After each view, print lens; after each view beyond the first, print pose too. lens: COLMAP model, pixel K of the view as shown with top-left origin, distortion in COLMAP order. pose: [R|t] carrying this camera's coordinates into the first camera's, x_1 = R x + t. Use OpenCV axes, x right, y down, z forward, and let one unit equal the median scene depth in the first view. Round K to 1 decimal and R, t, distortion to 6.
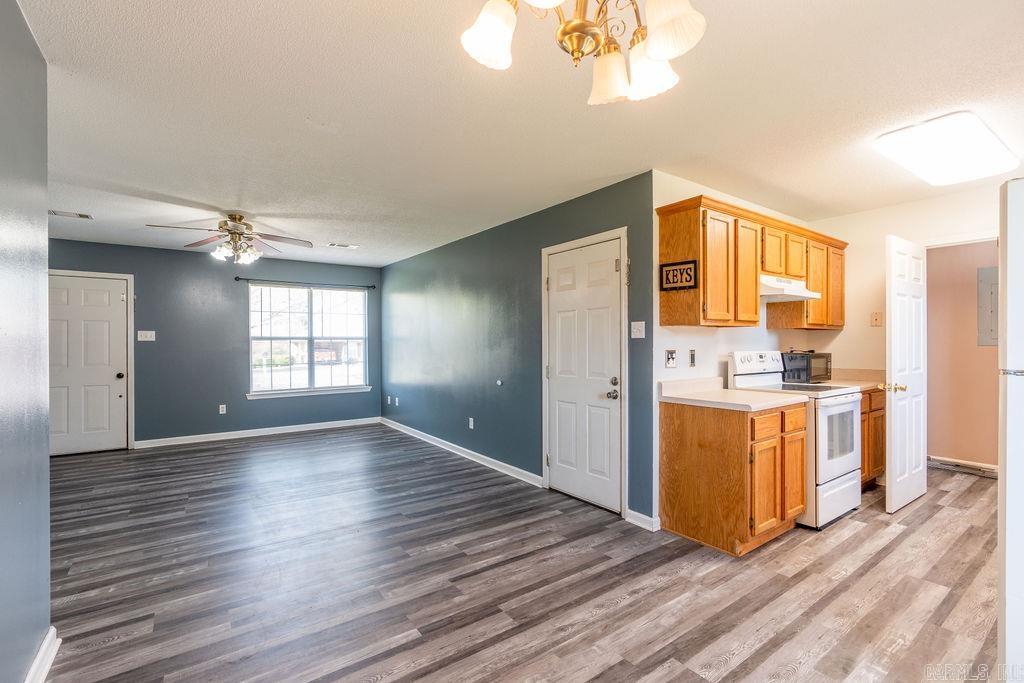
lens RADIAL K [[458.3, 0, 512.4], [0, 458.3, 346.4], [0, 0, 1]] dist [-0.016952, 0.008041]
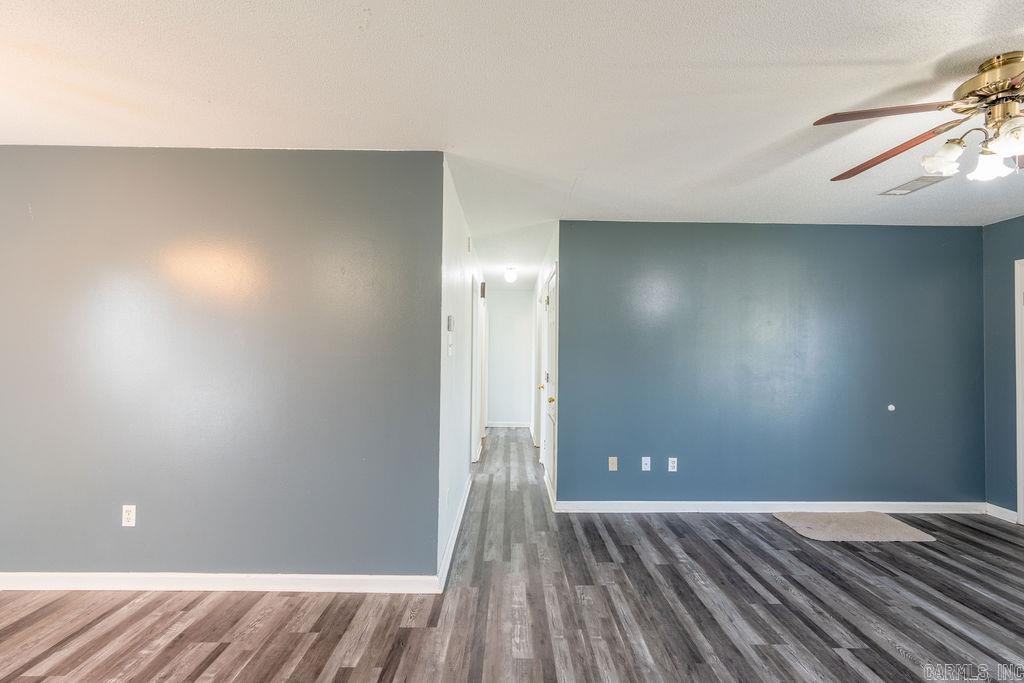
lens RADIAL K [[458.3, 0, 512.3], [0, 458.3, 342.7], [0, 0, 1]] dist [-0.016952, 0.008041]
pose [[-0.579993, -0.023891, -0.814271, -0.031549], [-0.016529, 0.999709, -0.017559, -0.023083], [0.814454, 0.003275, -0.580219, 1.216646]]
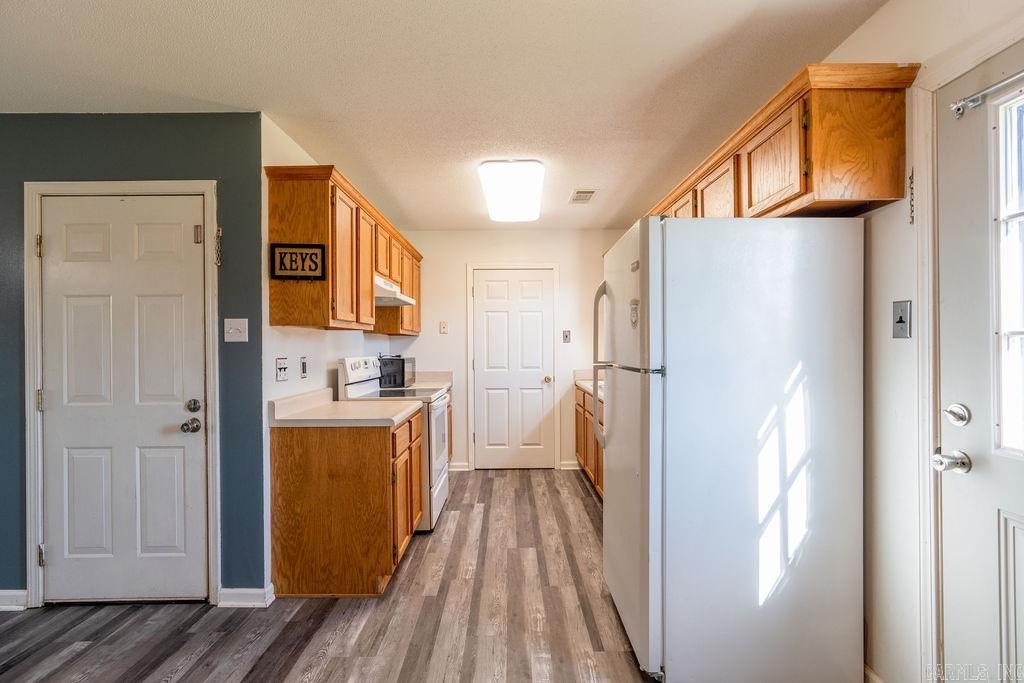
lens RADIAL K [[458.3, 0, 513.1], [0, 458.3, 346.5], [0, 0, 1]] dist [-0.016952, 0.008041]
pose [[0.576899, -0.000208, 0.816815, -0.058817], [0.009736, 0.999931, -0.006622, -0.001921], [-0.816757, 0.011772, 0.576861, 0.256064]]
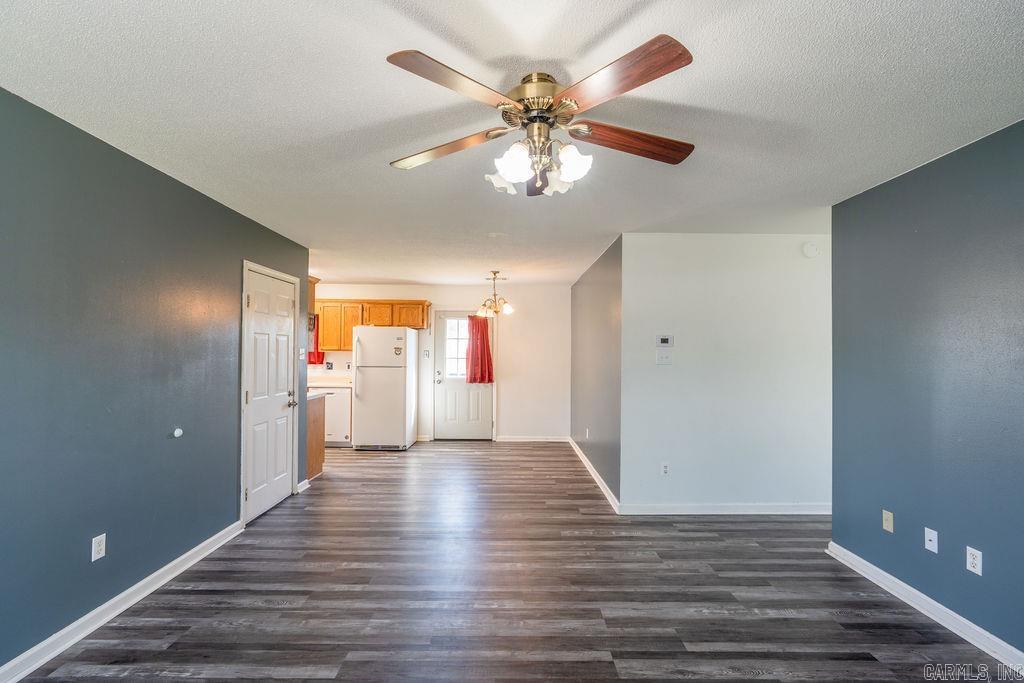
lens RADIAL K [[458.3, 0, 514.2], [0, 458.3, 345.1], [0, 0, 1]] dist [-0.016952, 0.008041]
pose [[-0.814445, 0.005829, 0.580212, -1.151769], [-0.000875, 0.999936, -0.011274, -0.051610], [-0.580240, -0.009690, -0.814388, 1.870497]]
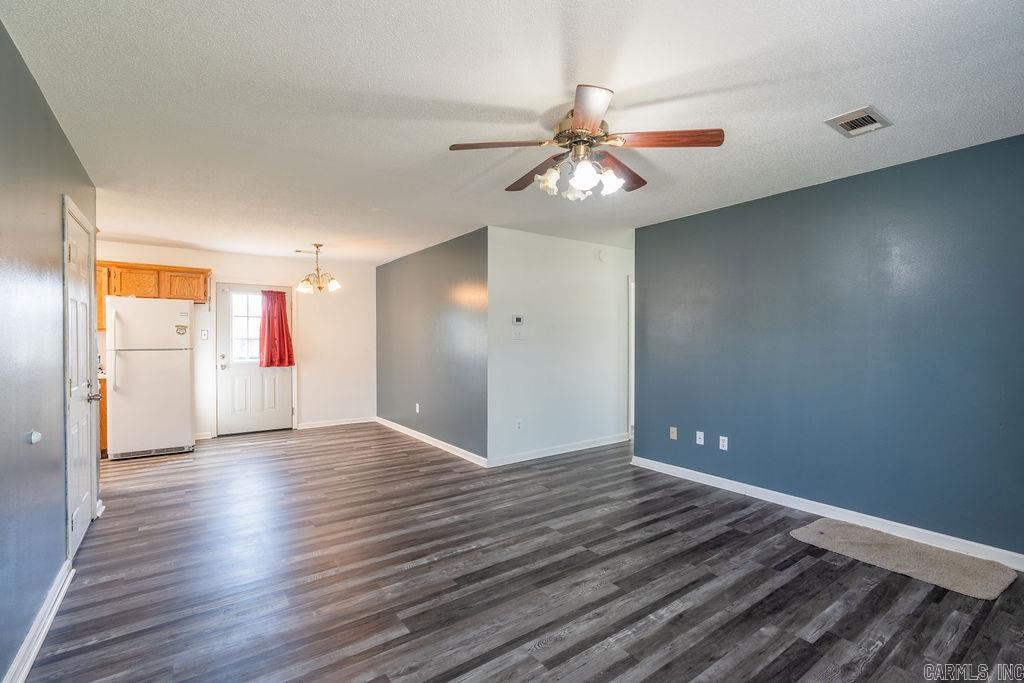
lens RADIAL K [[458.3, 0, 513.1], [0, 458.3, 345.4], [0, 0, 1]] dist [-0.016952, 0.008041]
pose [[-0.999998, 0.001439, 0.001093, -0.725646], [0.001462, 0.999756, 0.022053, -0.025532], [-0.001061, 0.022055, -0.999756, 2.148833]]
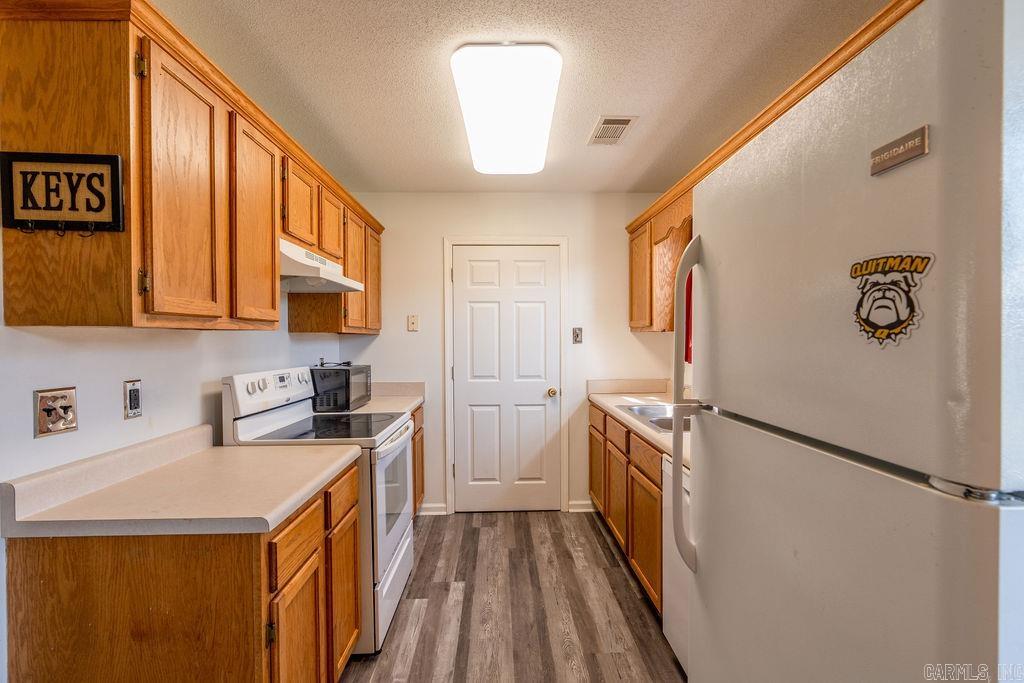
lens RADIAL K [[458.3, 0, 513.7], [0, 458.3, 345.3], [0, 0, 1]] dist [-0.016952, 0.008041]
pose [[0.556901, -0.010941, 0.830507, 0.256519], [0.008886, 0.999934, 0.007214, -0.029267], [-0.830531, 0.003363, 0.556962, 0.488531]]
